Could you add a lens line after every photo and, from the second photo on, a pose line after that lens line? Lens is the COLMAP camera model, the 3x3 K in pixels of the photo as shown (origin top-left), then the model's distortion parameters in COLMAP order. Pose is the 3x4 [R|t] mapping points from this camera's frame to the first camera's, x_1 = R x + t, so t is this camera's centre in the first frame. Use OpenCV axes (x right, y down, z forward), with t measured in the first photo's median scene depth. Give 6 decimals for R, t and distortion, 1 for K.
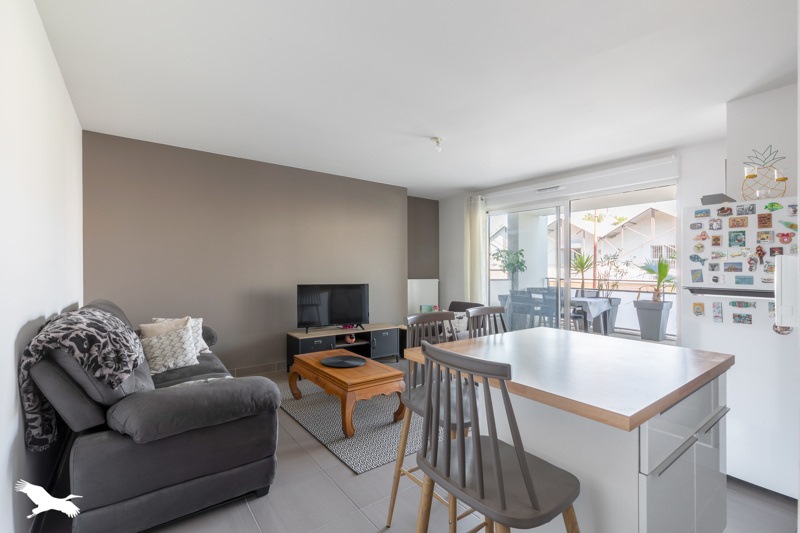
lens RADIAL K [[362.3, 0, 399.7], [0, 362.3, 267.2], [0, 0, 1]] dist [0.005312, -0.000113]
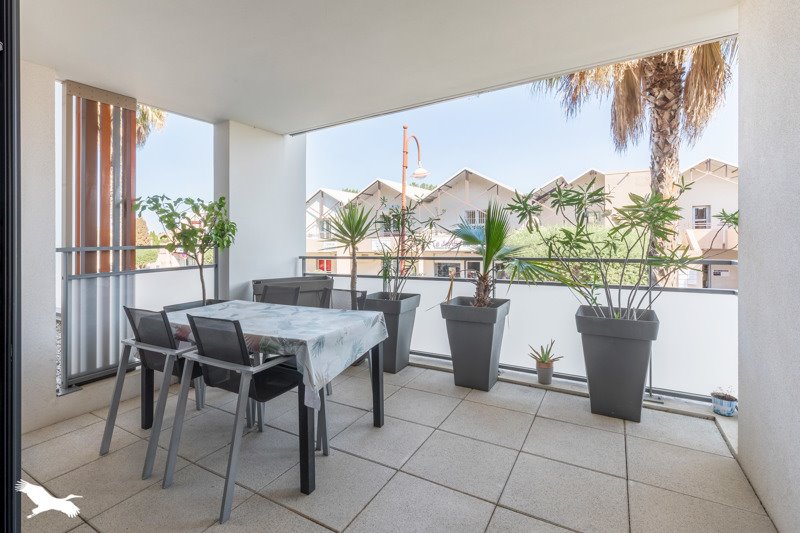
lens RADIAL K [[362.3, 0, 398.1], [0, 362.3, 269.0], [0, 0, 1]] dist [0.005312, -0.000113]
pose [[0.910765, -0.066568, 0.407525, 0.366021], [0.033286, 0.995544, 0.088228, 0.006426], [-0.411582, -0.066790, 0.908922, 0.542745]]
